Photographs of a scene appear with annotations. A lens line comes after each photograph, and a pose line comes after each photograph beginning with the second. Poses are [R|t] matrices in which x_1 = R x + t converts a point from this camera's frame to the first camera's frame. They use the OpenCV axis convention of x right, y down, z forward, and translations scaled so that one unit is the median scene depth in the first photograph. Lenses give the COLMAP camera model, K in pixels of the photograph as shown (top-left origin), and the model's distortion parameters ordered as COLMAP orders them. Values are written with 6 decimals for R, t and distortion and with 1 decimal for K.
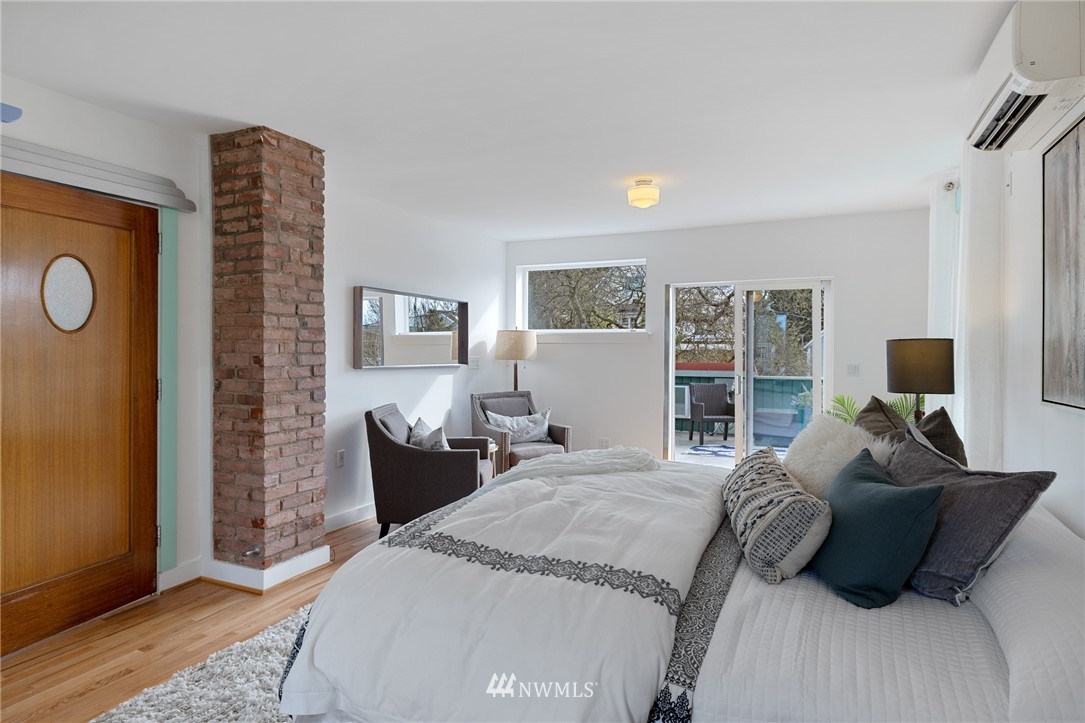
lens RADIAL K [[599.1, 0, 545.0], [0, 599.1, 348.2], [0, 0, 1]] dist [-0.003929, -0.000321]
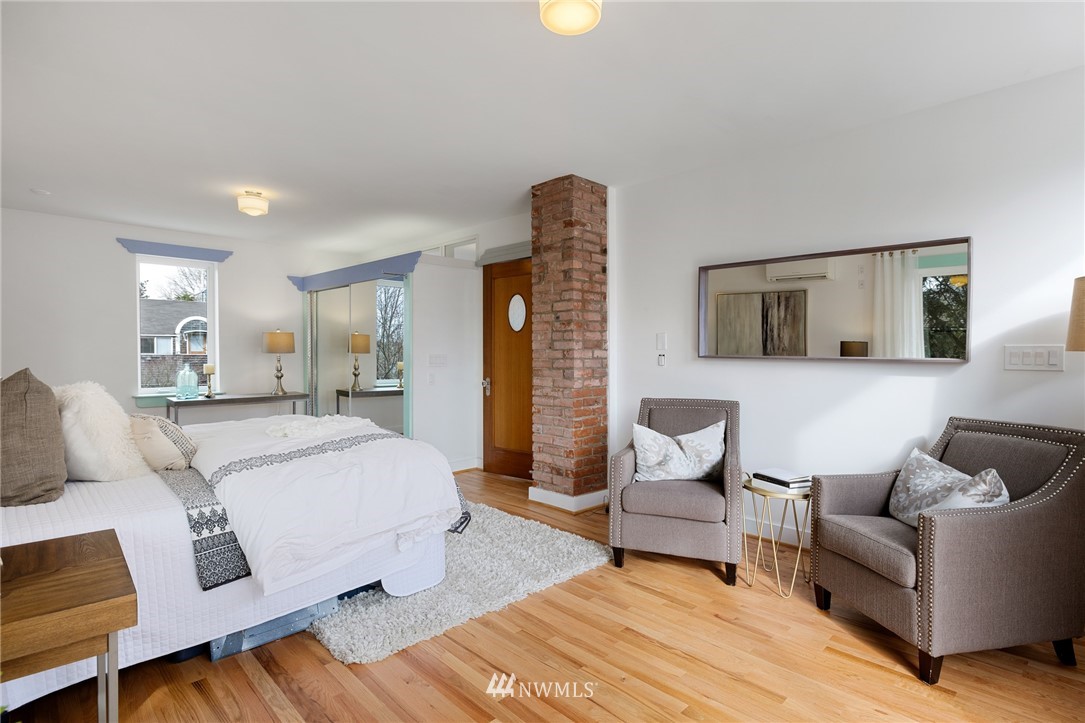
lens RADIAL K [[541.4, 0, 542.5], [0, 541.4, 361.5], [0, 0, 1]] dist [0.001066, 0.000021]
pose [[-0.346218, 0.012719, -0.938068, 0.748927], [-0.002478, 0.999892, 0.014471, 0.039398], [0.938151, 0.007334, -0.346149, 1.435237]]
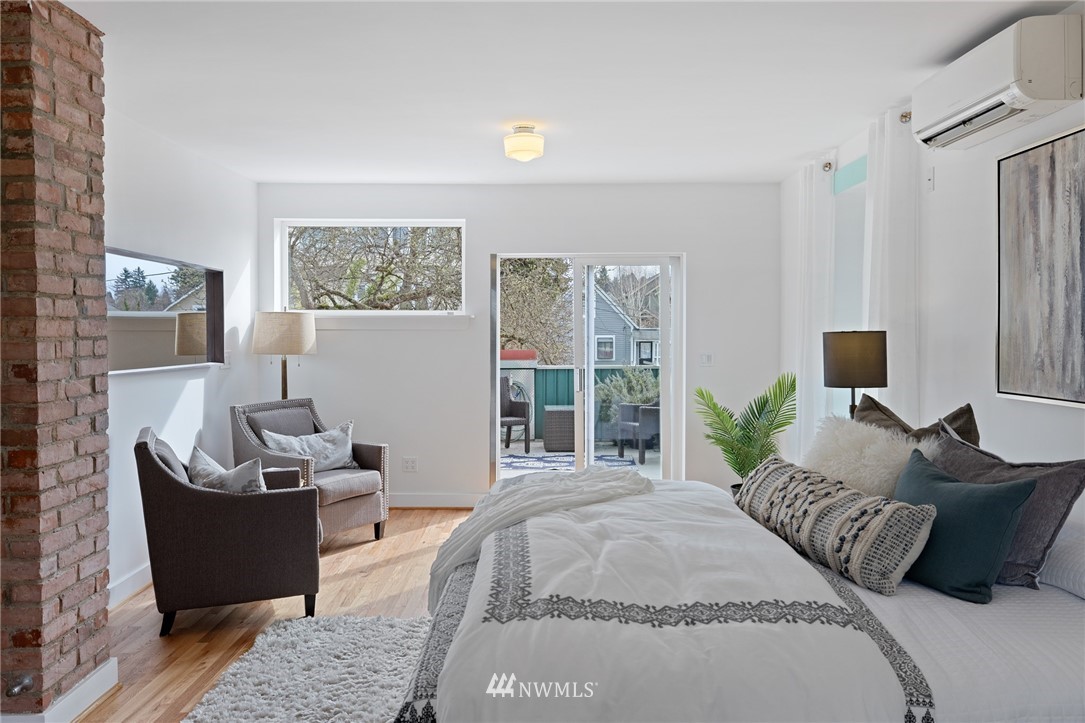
lens RADIAL K [[812.3, 0, 541.4], [0, 812.3, 337.1], [0, 0, 1]] dist [0.000193, -0.003698]
pose [[0.902205, -0.009740, 0.431197, -0.350443], [0.004335, 0.999899, 0.013514, -0.022758], [-0.431285, -0.010323, 0.902157, 0.031400]]
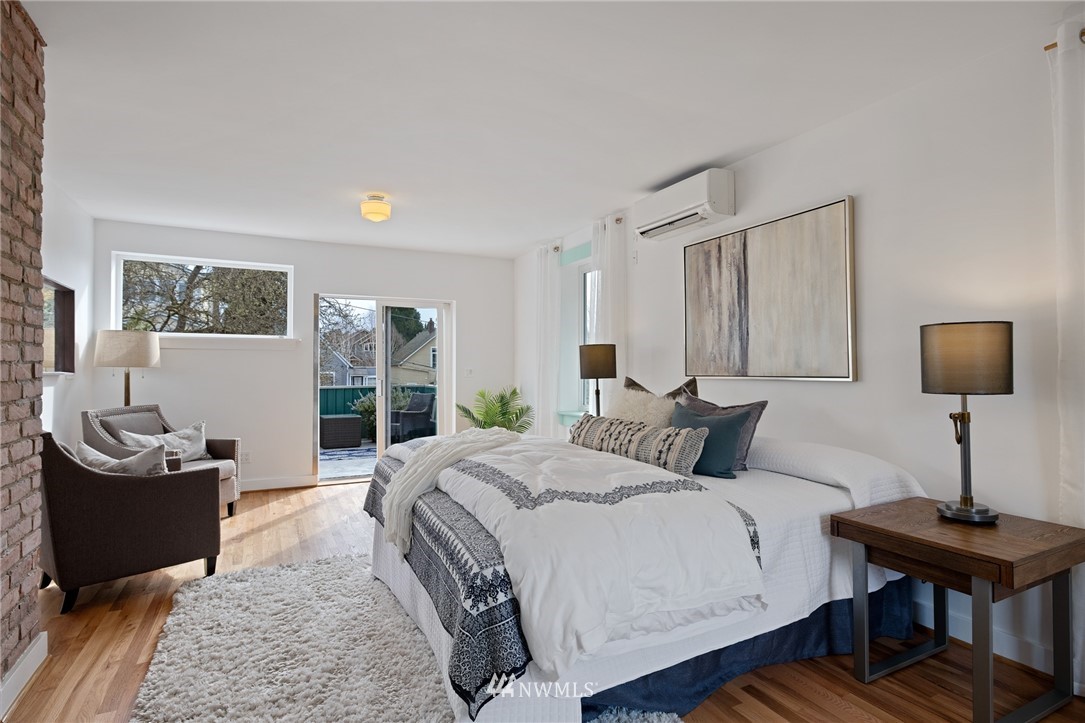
lens RADIAL K [[552.4, 0, 542.5], [0, 552.4, 361.5], [0, 0, 1]] dist [0.000824, -0.000583]
pose [[0.609812, 0.005775, 0.792525, -0.559761], [0.003163, 0.999948, -0.009720, 0.037783], [-0.792539, 0.008434, 0.609762, 0.193790]]
